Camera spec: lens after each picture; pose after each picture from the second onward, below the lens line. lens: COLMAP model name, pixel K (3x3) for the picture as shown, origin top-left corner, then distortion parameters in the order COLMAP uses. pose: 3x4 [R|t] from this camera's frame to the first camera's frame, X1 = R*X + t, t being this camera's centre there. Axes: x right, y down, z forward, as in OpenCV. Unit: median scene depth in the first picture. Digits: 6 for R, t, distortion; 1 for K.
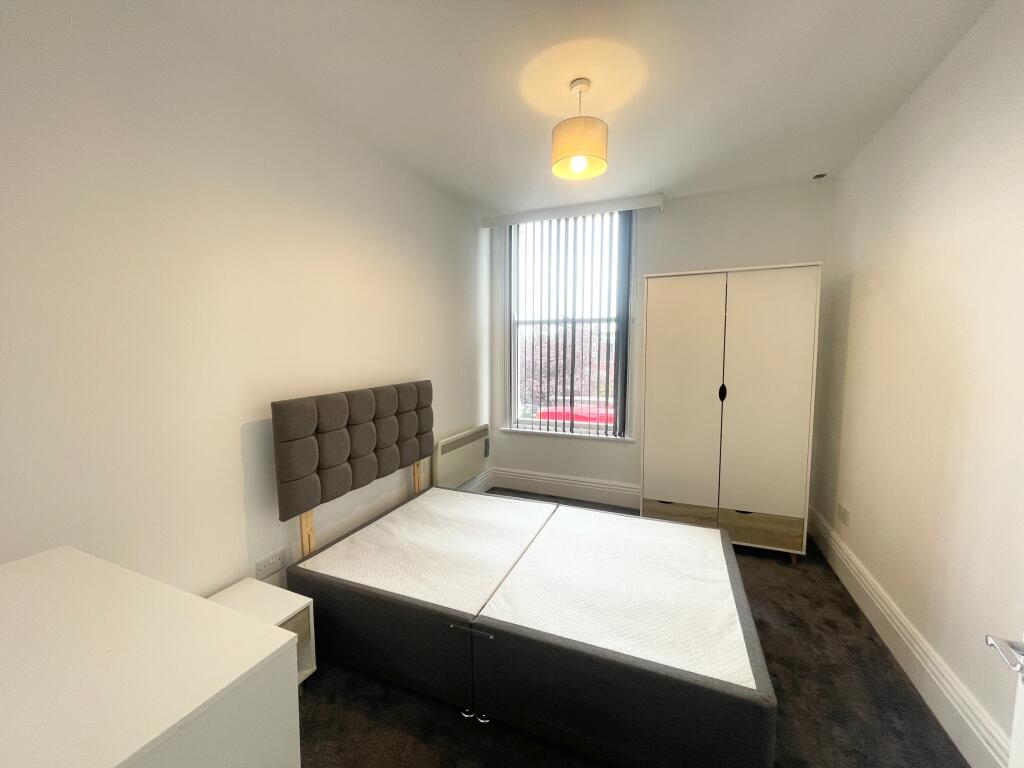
lens RADIAL K [[401.6, 0, 499.2], [0, 401.6, 380.6], [0, 0, 1]] dist [-0.016507, -0.000323]
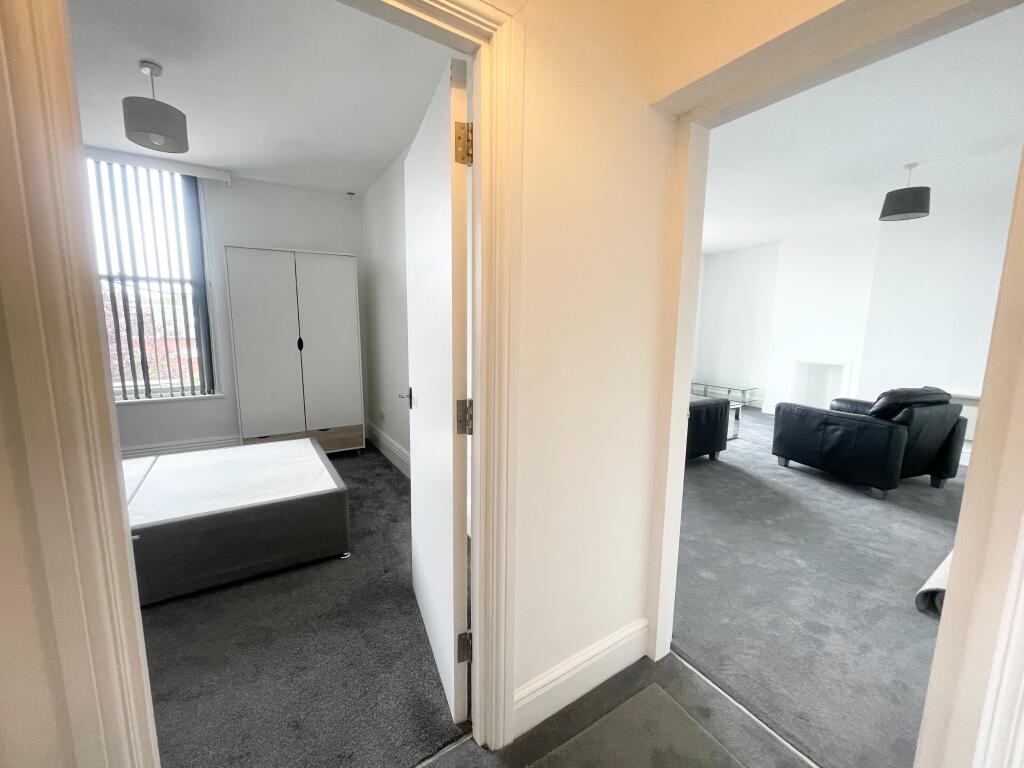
lens RADIAL K [[408.8, 0, 512.0], [0, 408.8, 384.0], [0, 0, 1]] dist [0.007999, 0.000047]
pose [[0.549874, -0.114398, 0.827376, -0.202778], [0.055558, 0.993392, 0.100429, 0.063036], [-0.833398, -0.009256, 0.552596, -0.352692]]
